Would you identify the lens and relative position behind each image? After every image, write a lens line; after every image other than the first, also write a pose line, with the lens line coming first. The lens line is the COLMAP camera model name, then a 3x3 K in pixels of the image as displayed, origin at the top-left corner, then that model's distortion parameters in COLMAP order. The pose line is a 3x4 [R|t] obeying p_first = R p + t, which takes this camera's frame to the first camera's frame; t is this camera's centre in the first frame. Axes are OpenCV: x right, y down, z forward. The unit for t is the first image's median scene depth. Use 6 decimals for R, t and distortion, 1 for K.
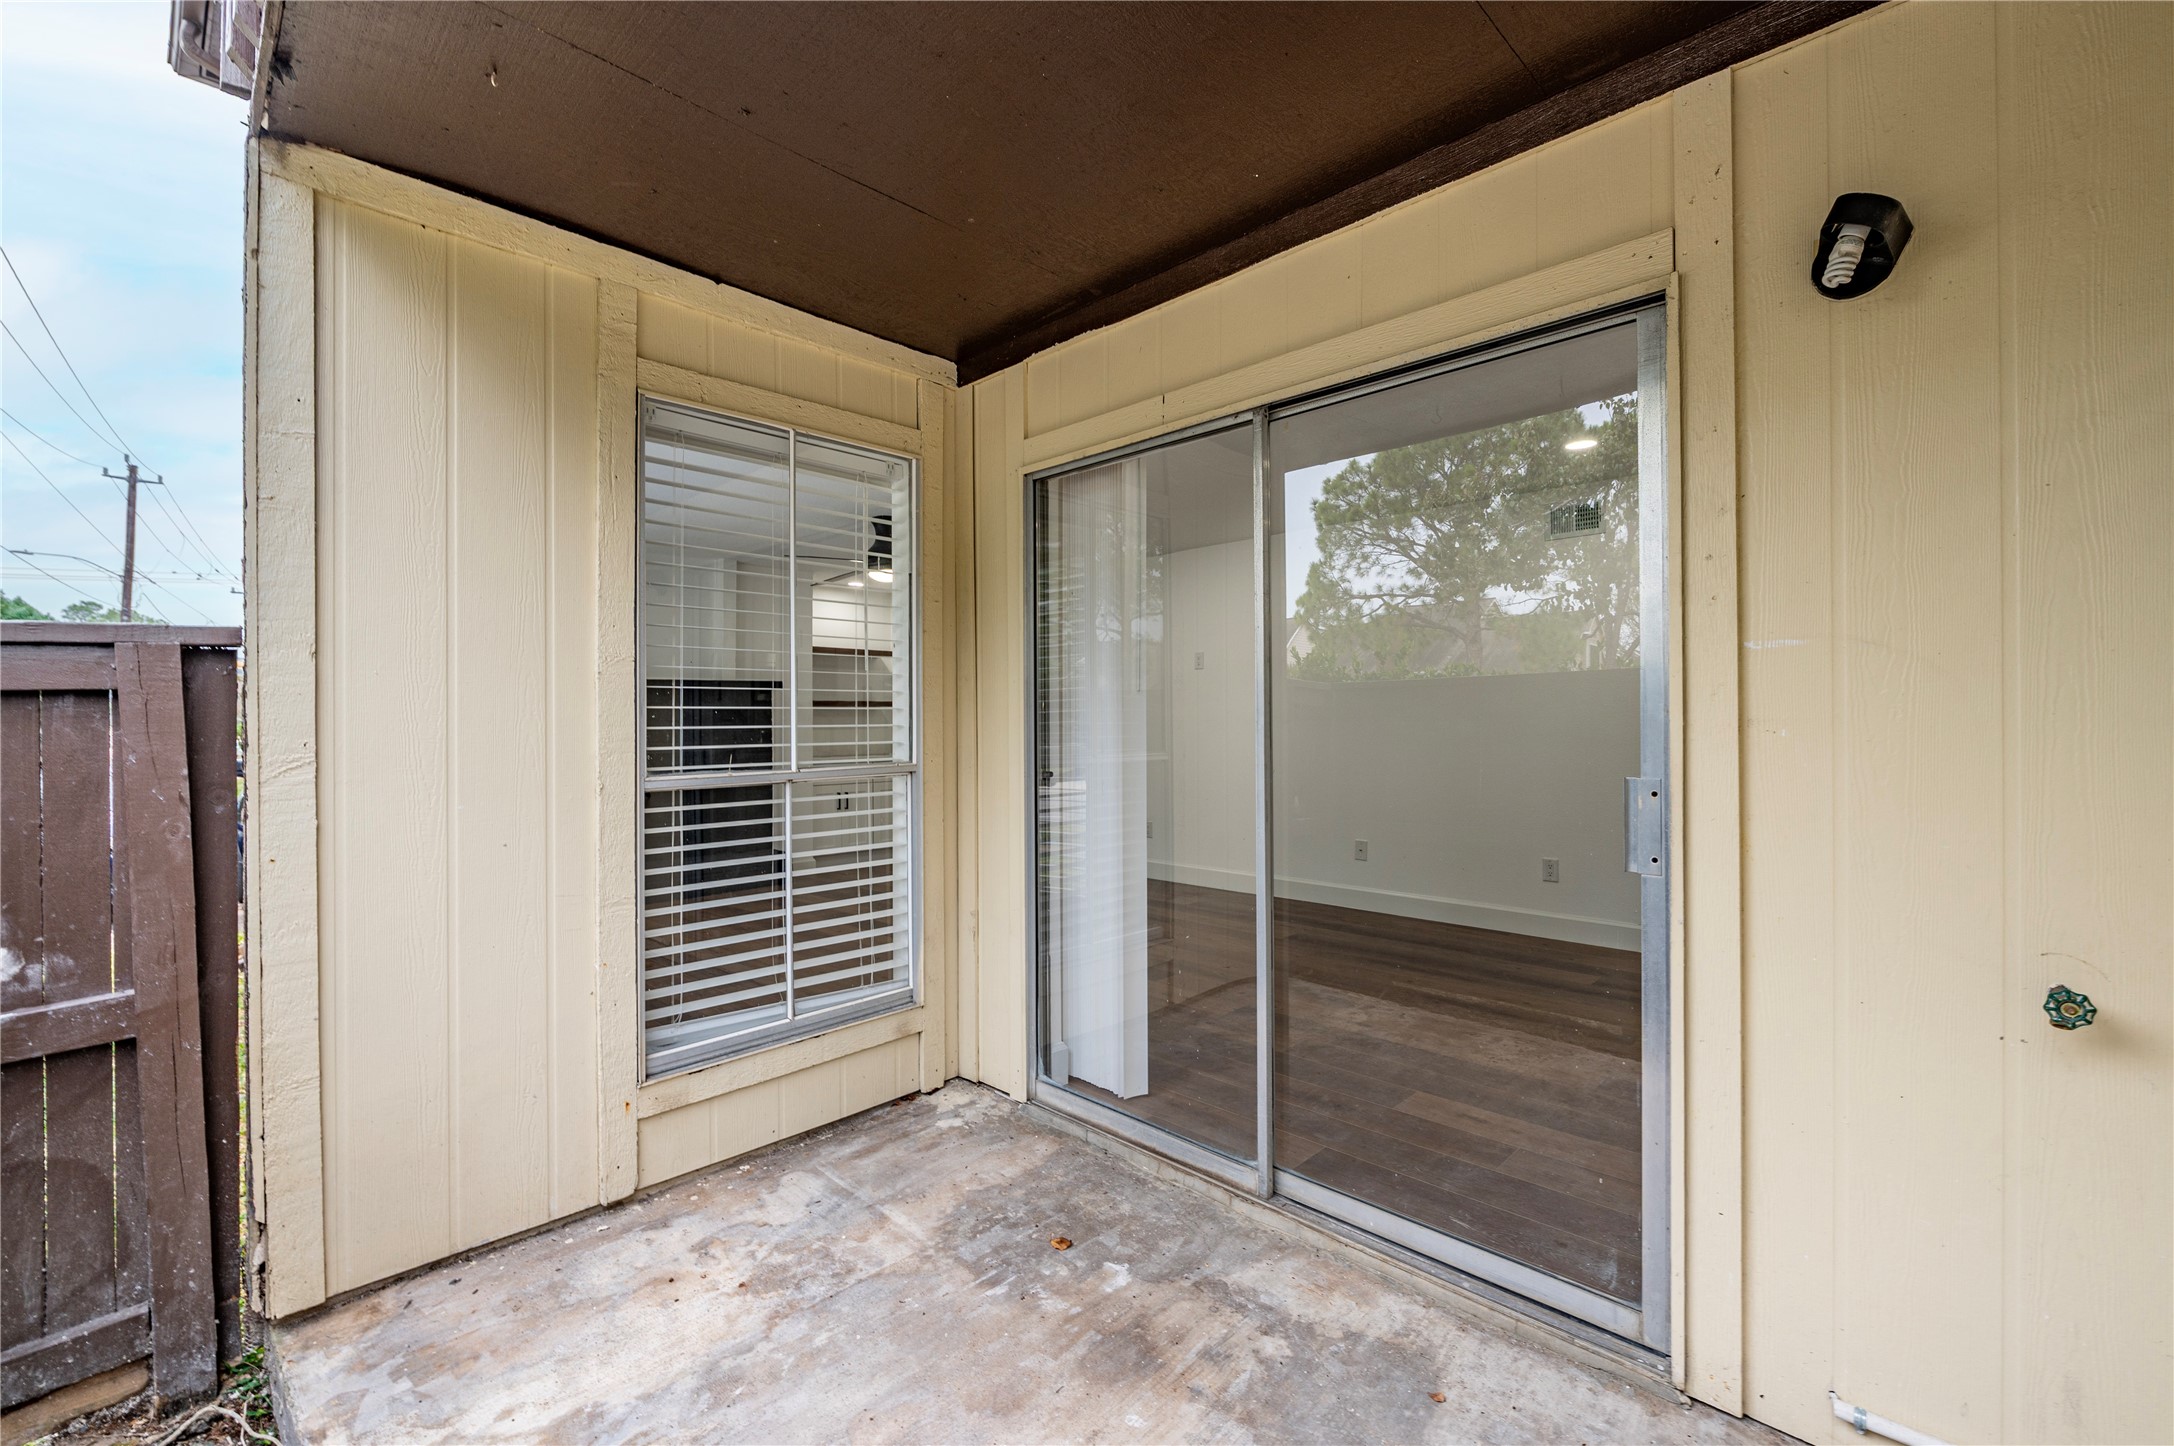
lens RADIAL K [[894.0, 0, 1094.8], [0, 894.0, 720.3], [0, 0, 1]] dist [0.005948, -0.001757]
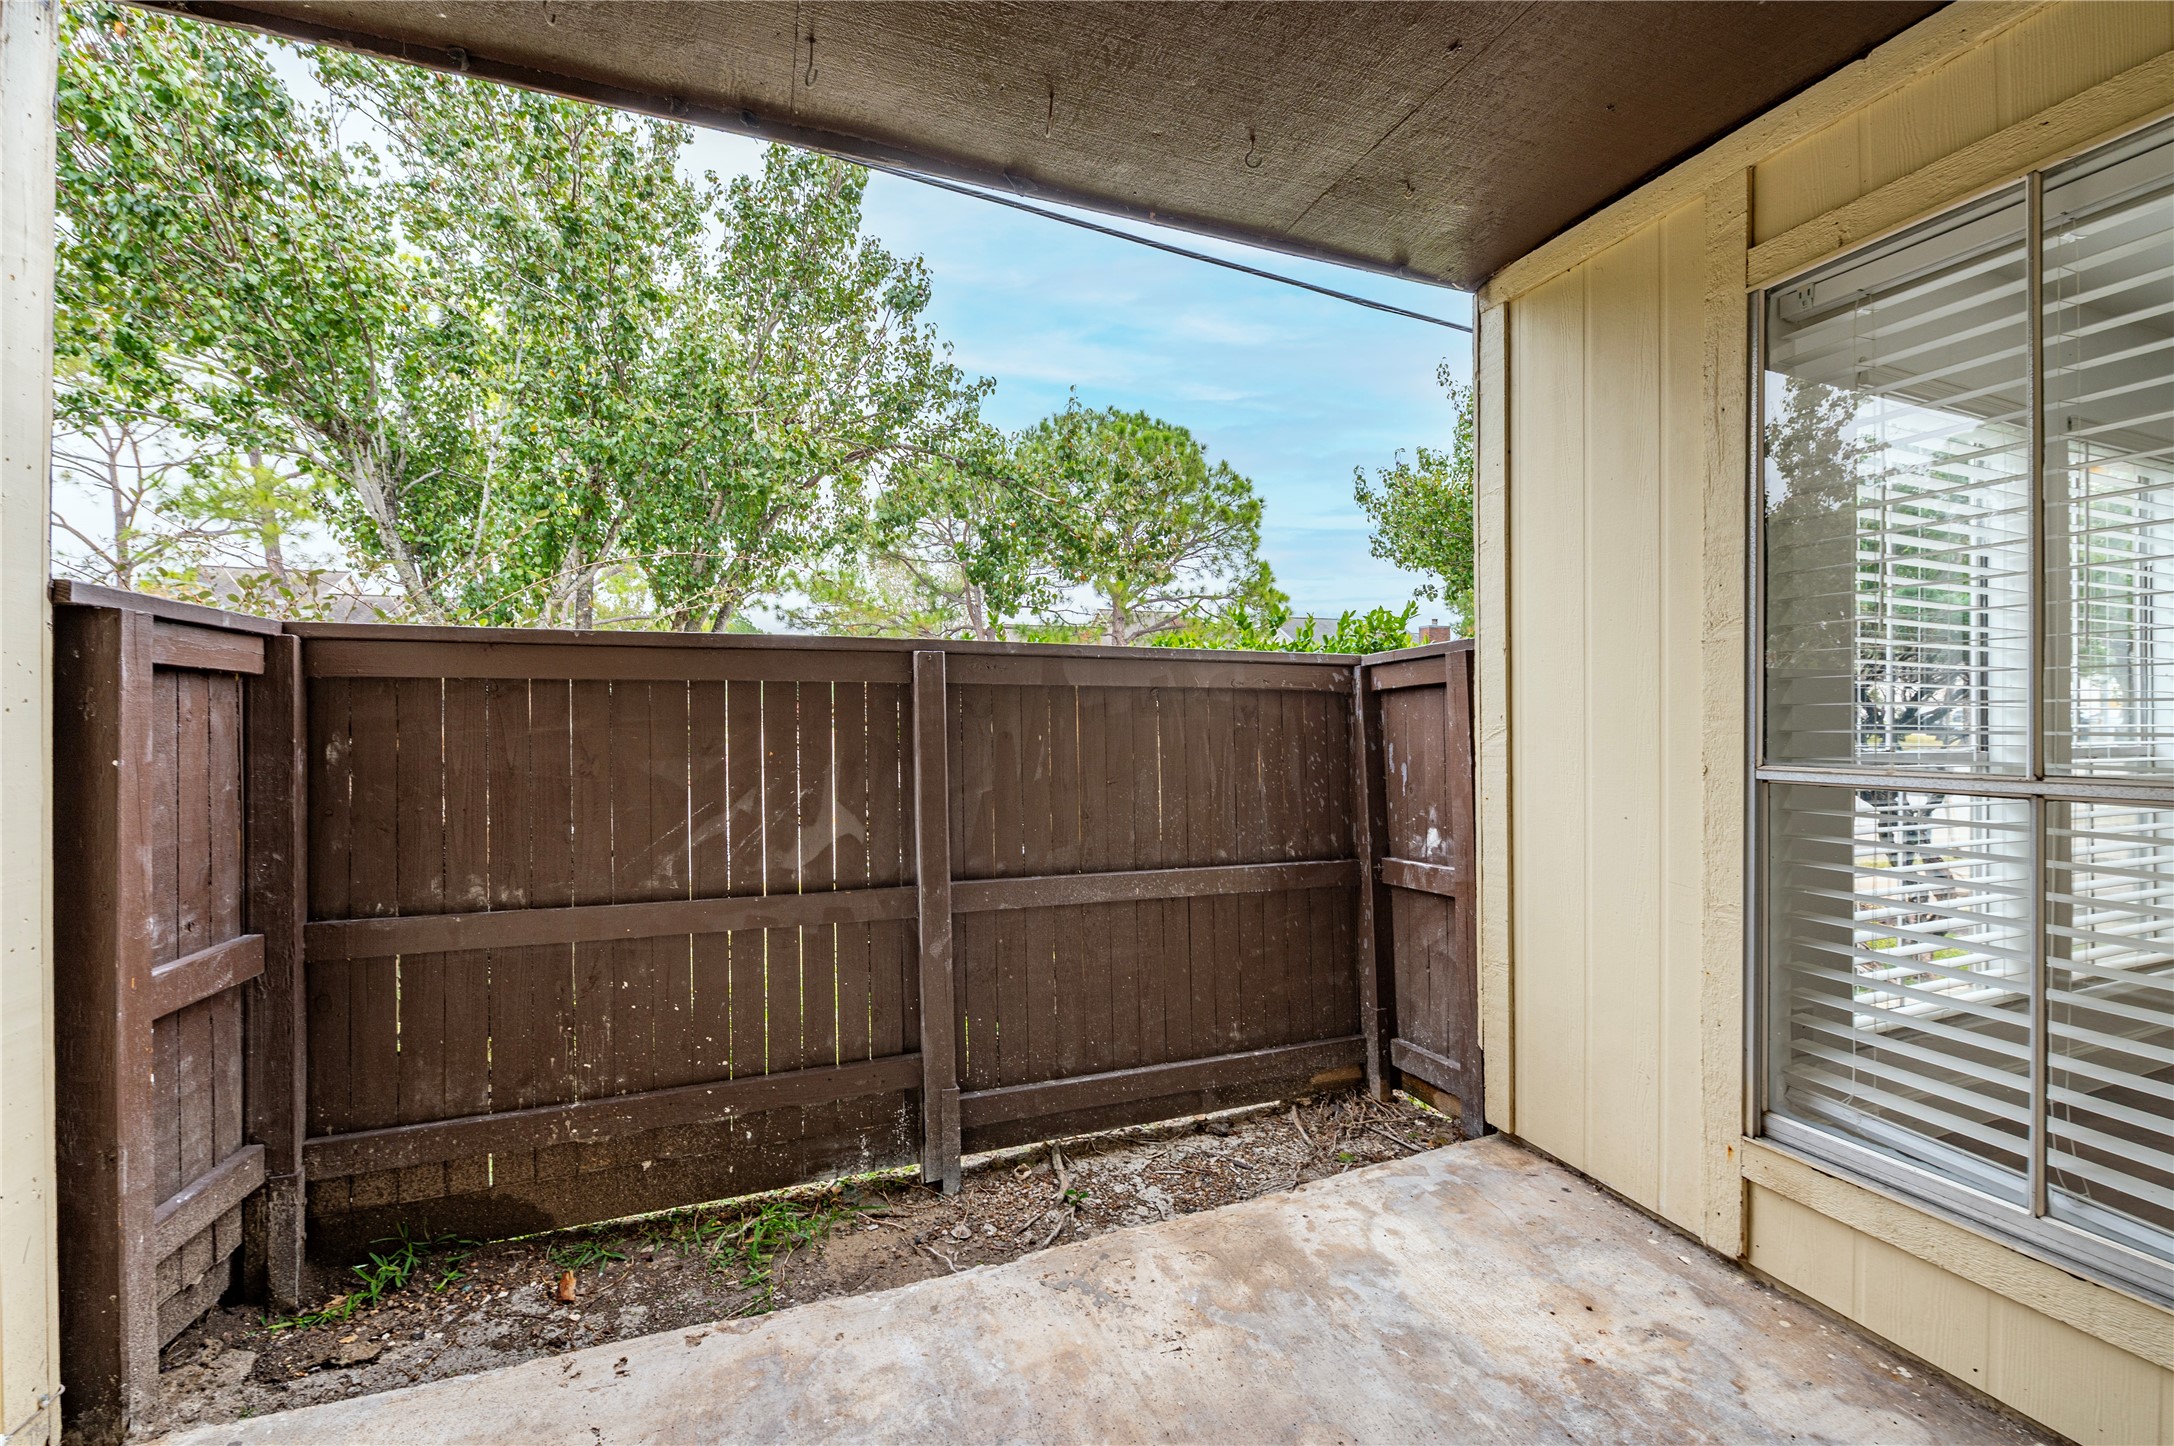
lens RADIAL K [[879.1, 0, 1097.8], [0, 879.1, 718.7], [0, 0, 1]] dist [-0.002744, -0.000338]
pose [[-0.400949, 0.009901, -0.916047, 0.545561], [0.006980, 0.999946, 0.007753, 0.014714], [0.916074, -0.003286, -0.400996, 0.912480]]
